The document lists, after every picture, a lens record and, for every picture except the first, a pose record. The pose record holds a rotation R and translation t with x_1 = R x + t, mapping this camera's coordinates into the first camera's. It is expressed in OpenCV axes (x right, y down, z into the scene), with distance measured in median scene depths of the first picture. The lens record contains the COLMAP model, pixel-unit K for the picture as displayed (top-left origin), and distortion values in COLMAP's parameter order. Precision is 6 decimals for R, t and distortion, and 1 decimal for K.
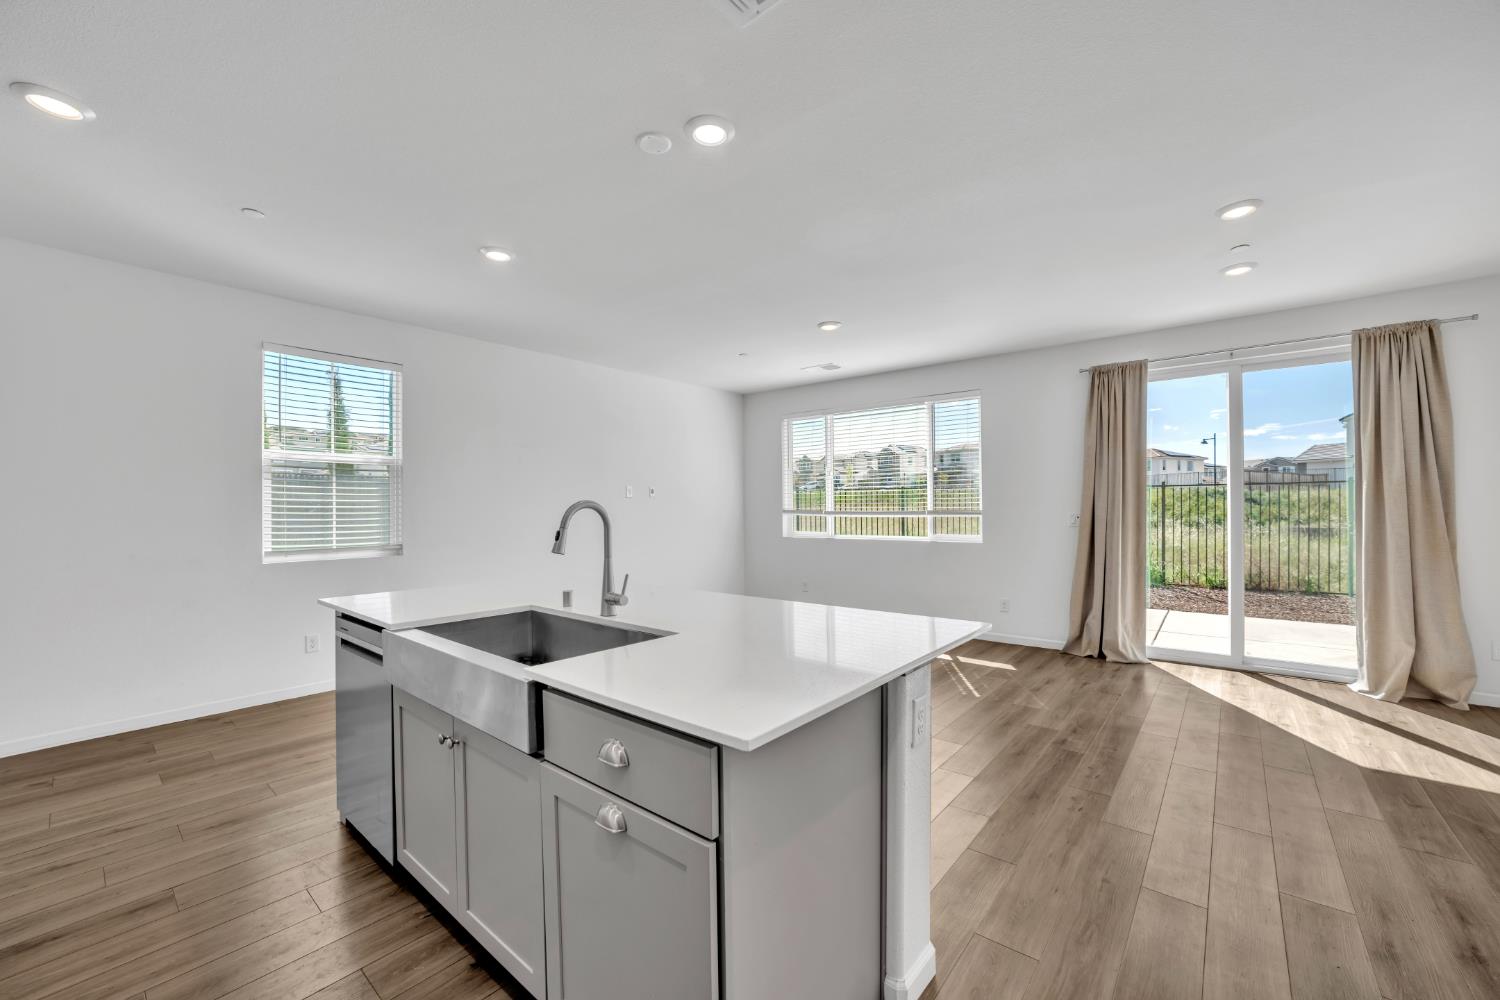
lens RADIAL K [[598.2, 0, 742.7], [0, 598.2, 508.3], [0, 0, 1]] dist [-0.031258, 0.007964]
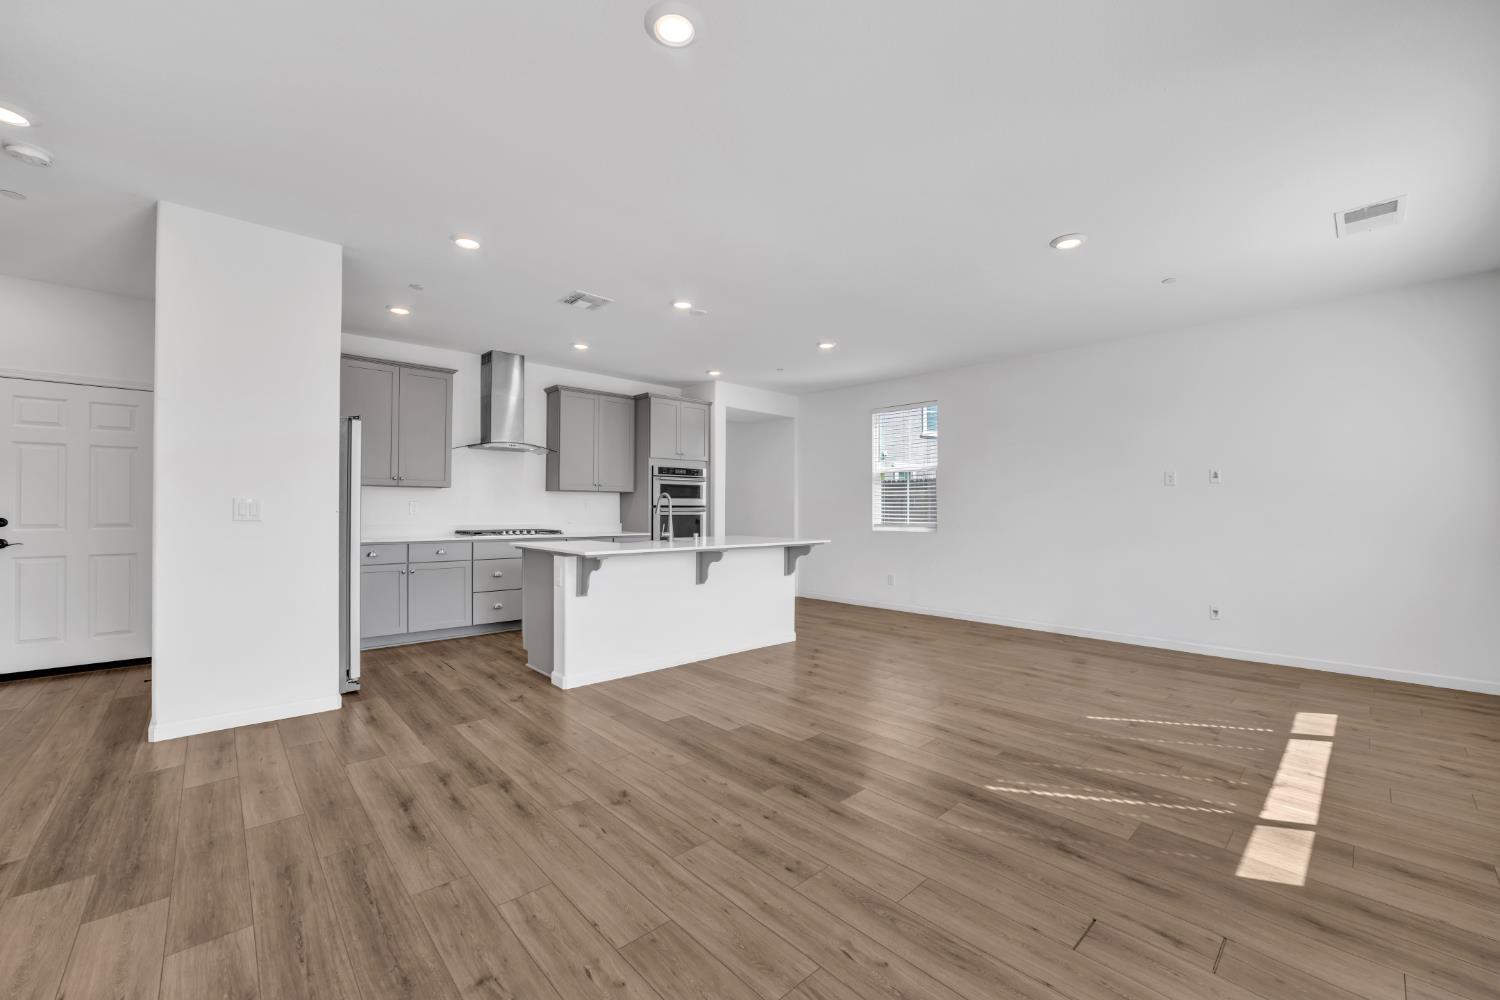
lens RADIAL K [[598.2, 0, 740.1], [0, 598.2, 513.8], [0, 0, 1]] dist [-0.031258, 0.007964]
pose [[-0.130255, 0.013441, -0.991389, 0.880085], [-0.004593, 0.999889, 0.014160, 0.015202], [0.991470, 0.006398, -0.130179, 0.684207]]
